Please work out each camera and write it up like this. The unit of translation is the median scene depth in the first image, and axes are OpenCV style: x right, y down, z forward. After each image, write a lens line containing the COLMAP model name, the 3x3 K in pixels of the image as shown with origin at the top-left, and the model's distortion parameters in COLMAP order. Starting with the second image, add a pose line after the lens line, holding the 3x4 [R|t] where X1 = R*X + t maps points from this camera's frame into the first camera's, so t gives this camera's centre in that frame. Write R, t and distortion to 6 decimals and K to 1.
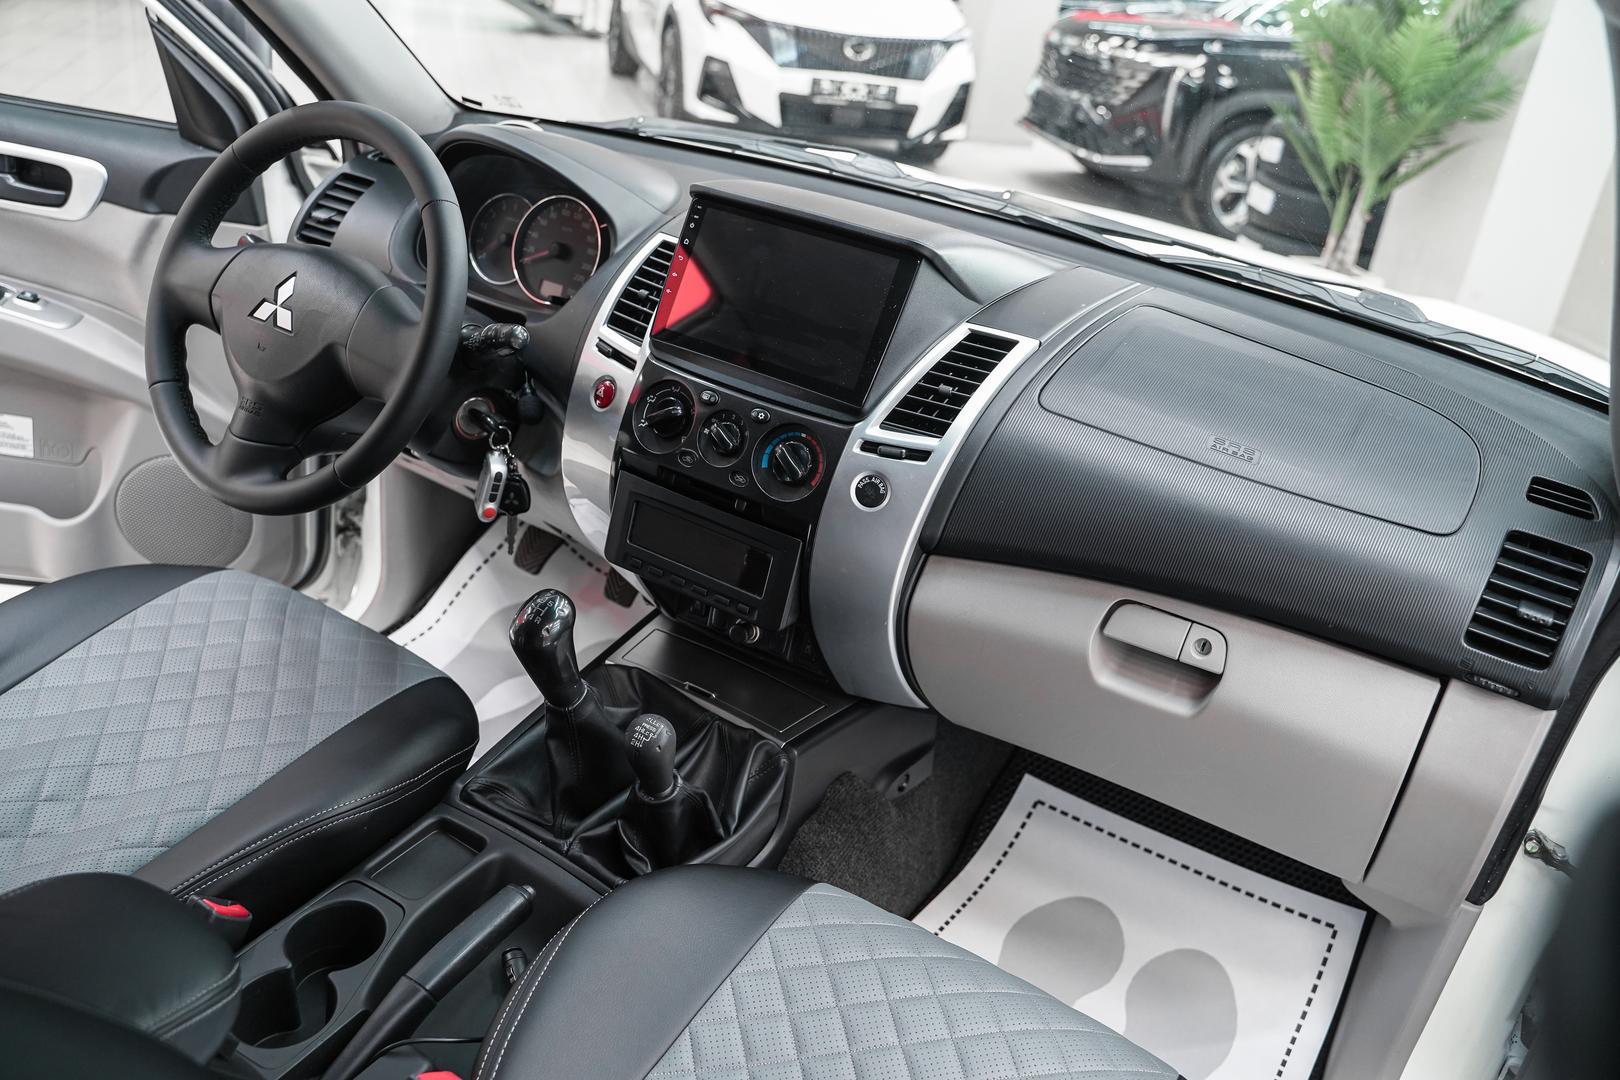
lens RADIAL K [[1311.3, 0, 826.0], [0, 1311.3, 543.0], [0, 0, 1]] dist [-0.116712, 0.078322]
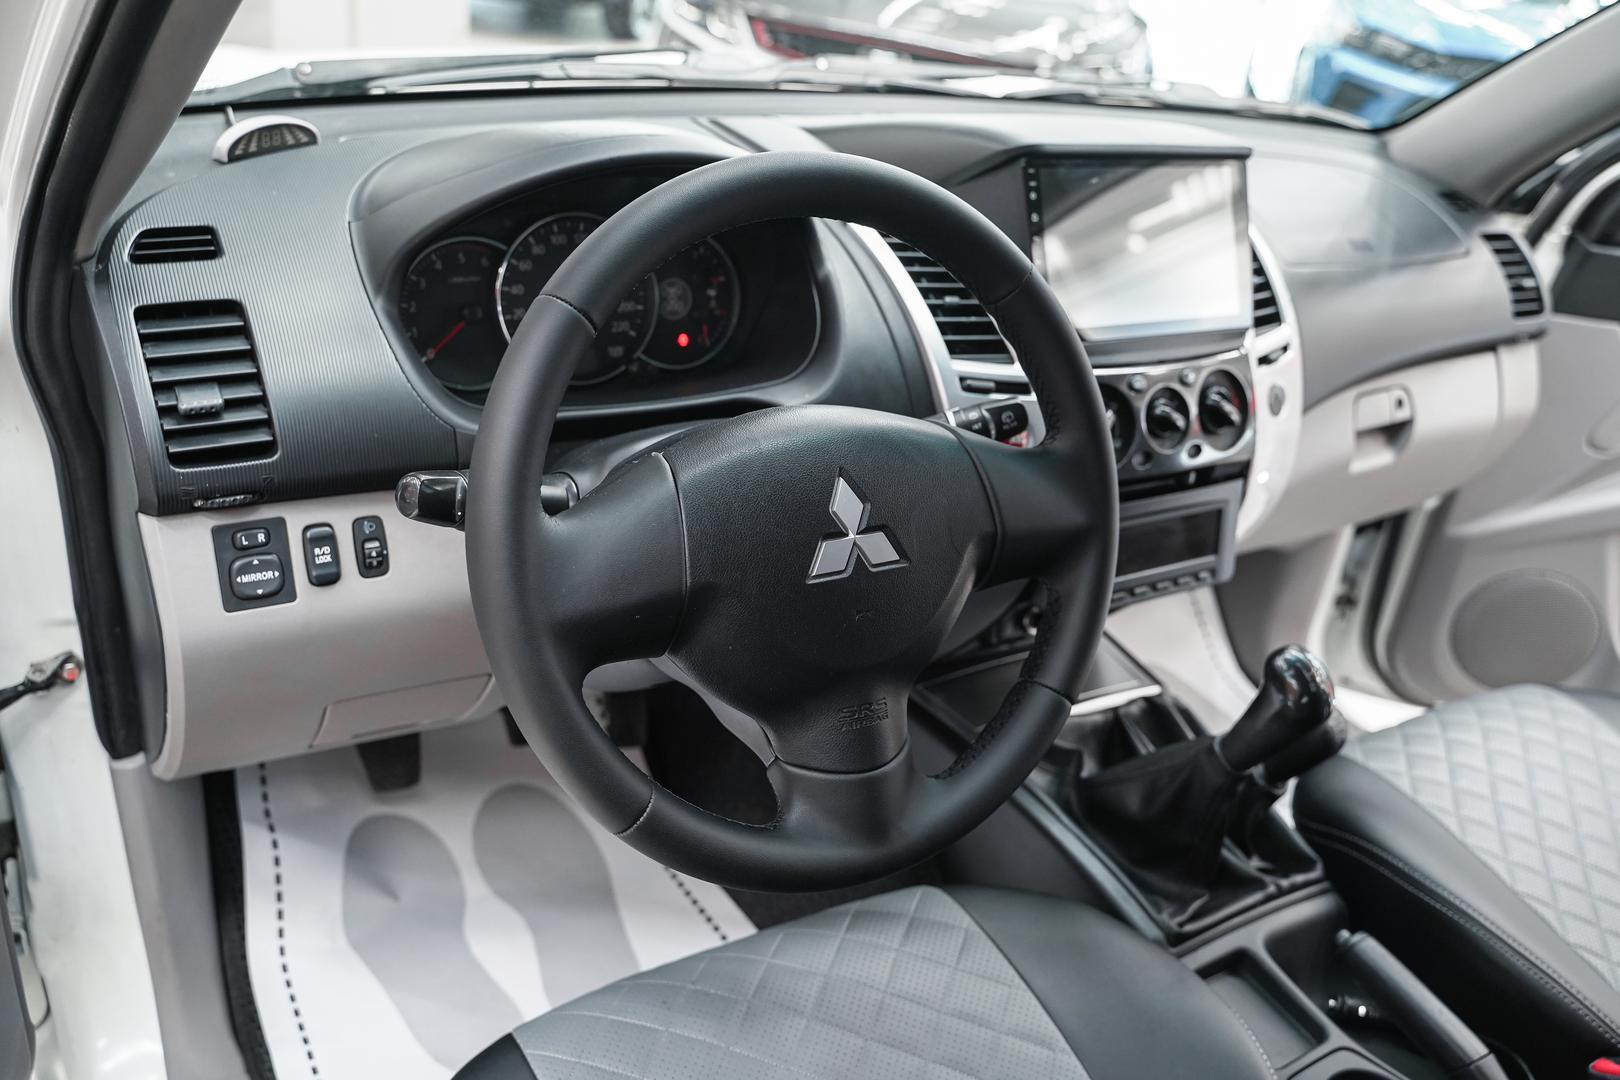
lens RADIAL K [[1311.3, 0, 826.0], [0, 1311.3, 543.0], [0, 0, 1]] dist [-0.116712, 0.078322]
pose [[0.472153, -0.486243, 0.735281, -0.762071], [0.332946, 0.870693, 0.361994, -0.350554], [-0.816222, 0.073893, 0.572993, 0.611056]]
